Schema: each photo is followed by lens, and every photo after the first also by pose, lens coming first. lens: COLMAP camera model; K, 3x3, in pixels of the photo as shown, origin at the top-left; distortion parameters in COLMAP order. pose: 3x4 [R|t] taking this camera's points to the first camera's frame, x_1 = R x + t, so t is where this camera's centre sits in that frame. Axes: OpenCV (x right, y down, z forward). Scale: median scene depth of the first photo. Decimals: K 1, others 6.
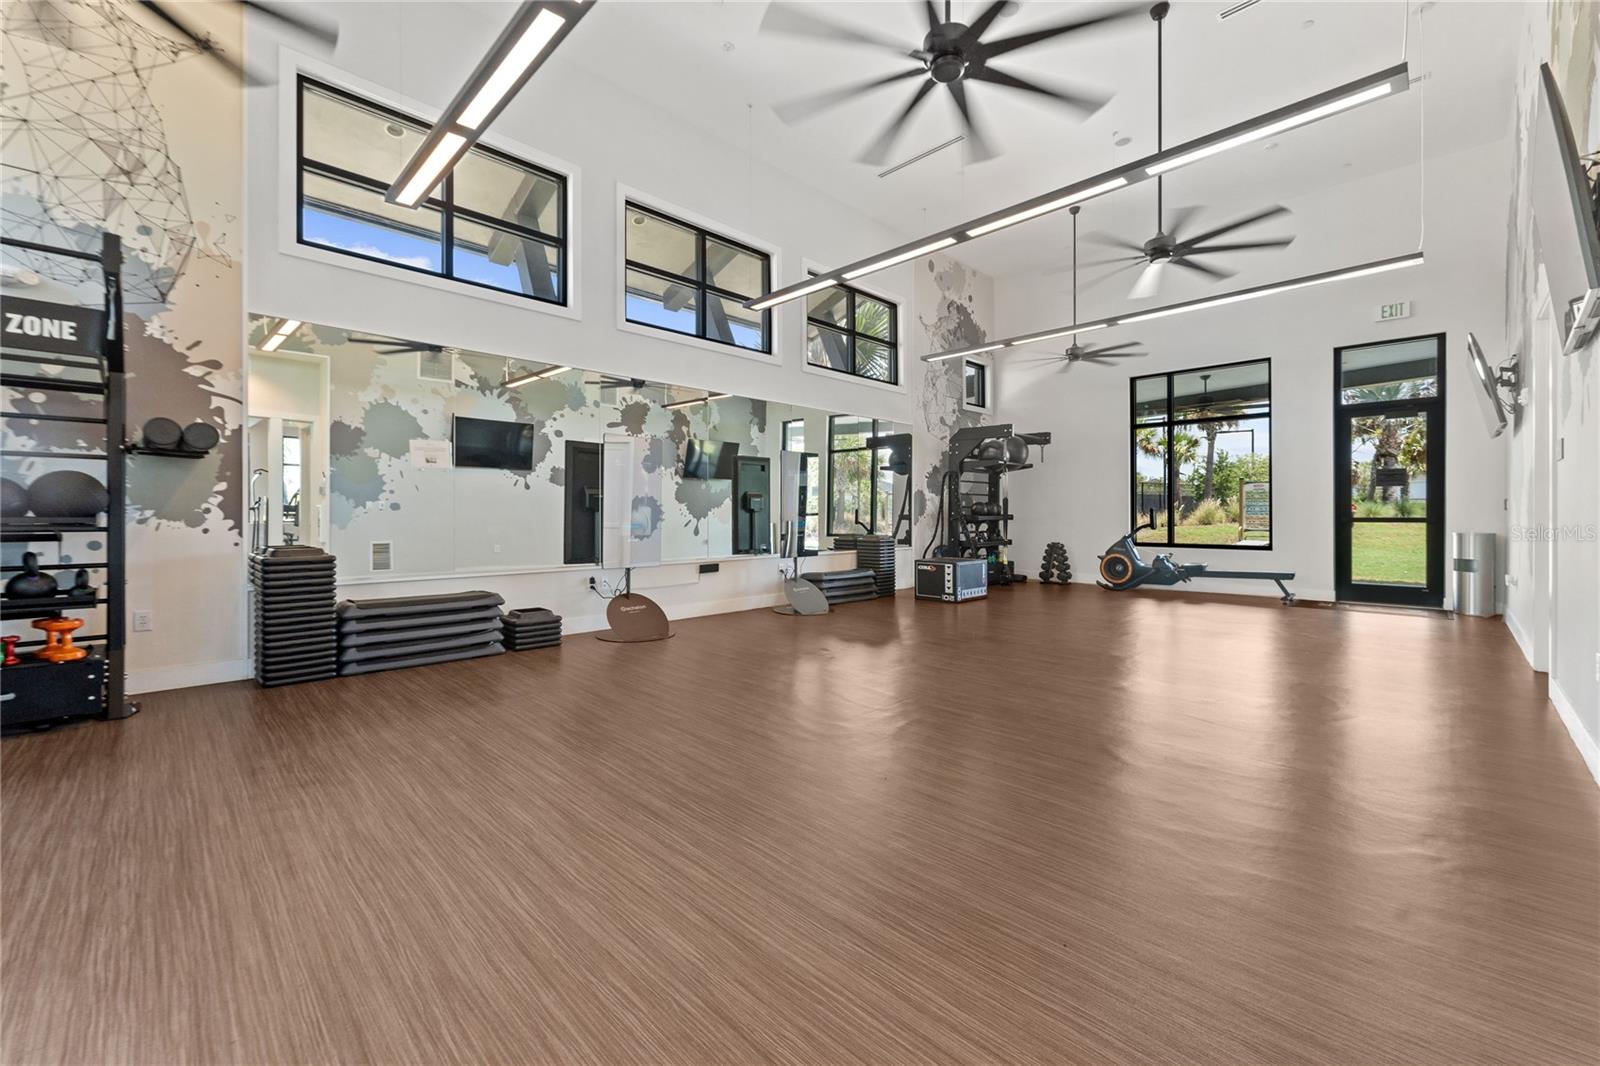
lens RADIAL K [[645.3, 0, 799.4], [0, 645.3, 516.3], [0, 0, 1]] dist [0.001834, 0.000191]
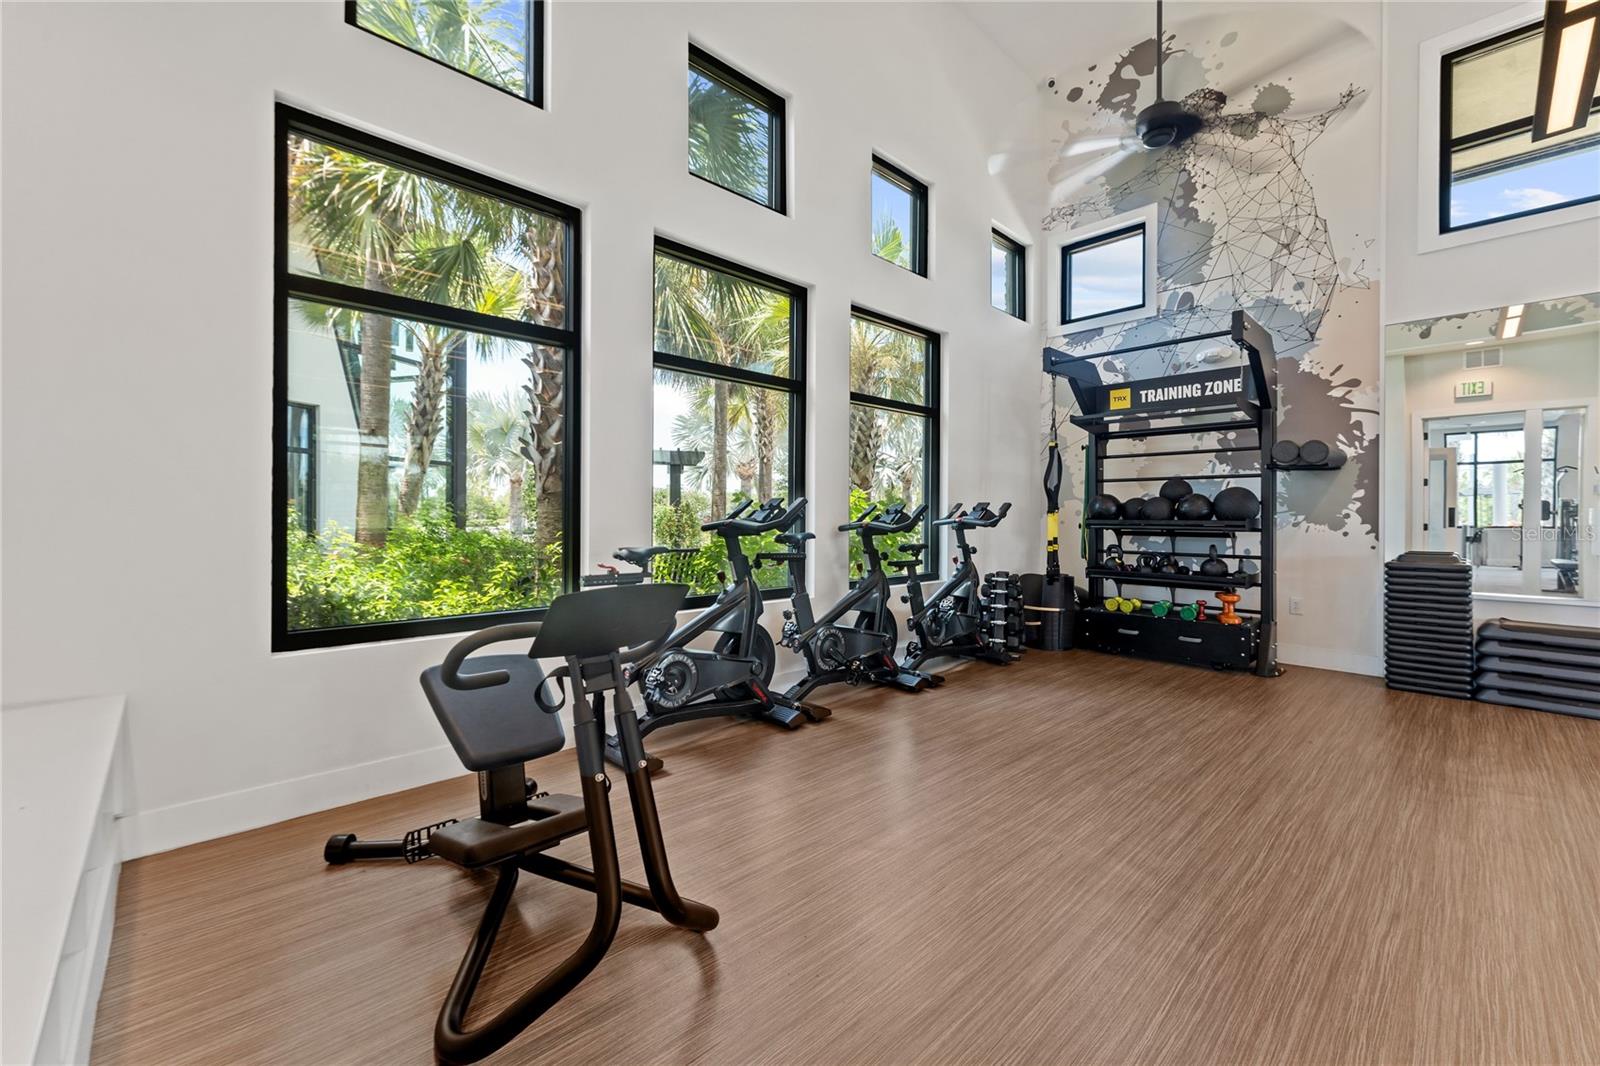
lens RADIAL K [[645.3, 0, 799.5], [0, 645.3, 523.5], [0, 0, 1]] dist [0.001834, 0.000191]
pose [[-0.027146, 0.008835, -0.999592, 0.229933], [-0.006595, 0.999938, 0.009017, 0.000532], [0.999610, 0.006837, -0.027086, 0.092903]]
